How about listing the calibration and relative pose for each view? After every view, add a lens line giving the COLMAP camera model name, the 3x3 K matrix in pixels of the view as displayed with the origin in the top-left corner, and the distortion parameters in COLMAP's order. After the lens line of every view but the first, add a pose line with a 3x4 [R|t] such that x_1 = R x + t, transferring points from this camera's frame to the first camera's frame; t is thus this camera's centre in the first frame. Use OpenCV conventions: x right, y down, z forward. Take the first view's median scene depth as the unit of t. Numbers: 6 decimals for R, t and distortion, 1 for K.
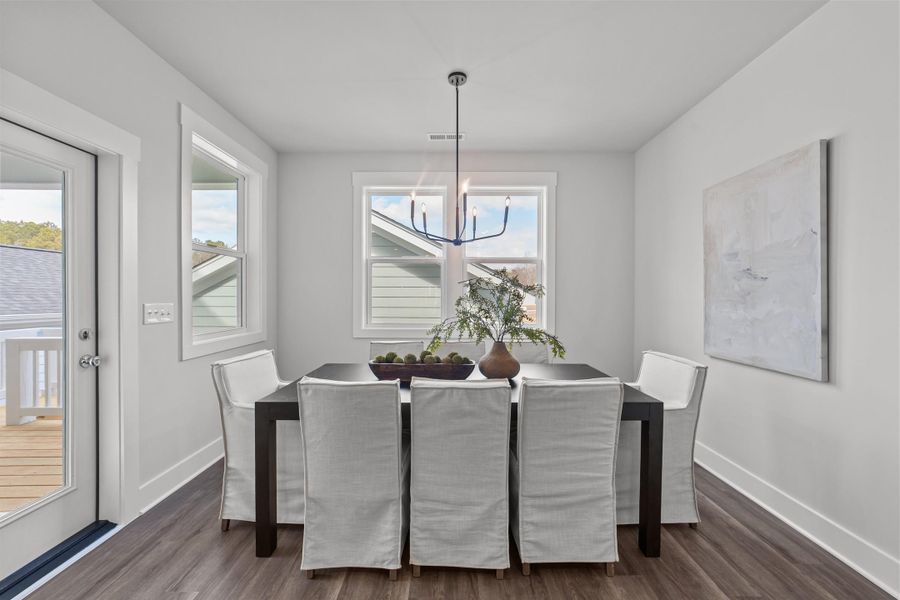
lens RADIAL K [[338.0, 0, 449.3], [0, 338.0, 296.3], [0, 0, 1]] dist [-0.000433, 0.000307]
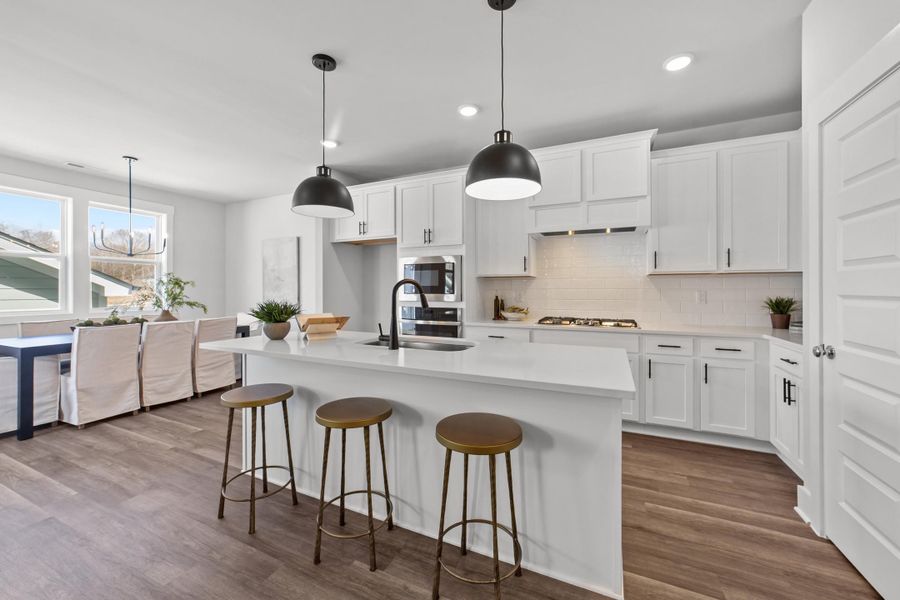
lens RADIAL K [[338.0, 0, 449.3], [0, 338.0, 296.3], [0, 0, 1]] dist [-0.000433, 0.000307]
pose [[0.402069, -0.017965, 0.915433, -1.289855], [-0.001313, 0.999795, 0.020198, 0.022559], [-0.915608, -0.009323, 0.401963, -1.668201]]
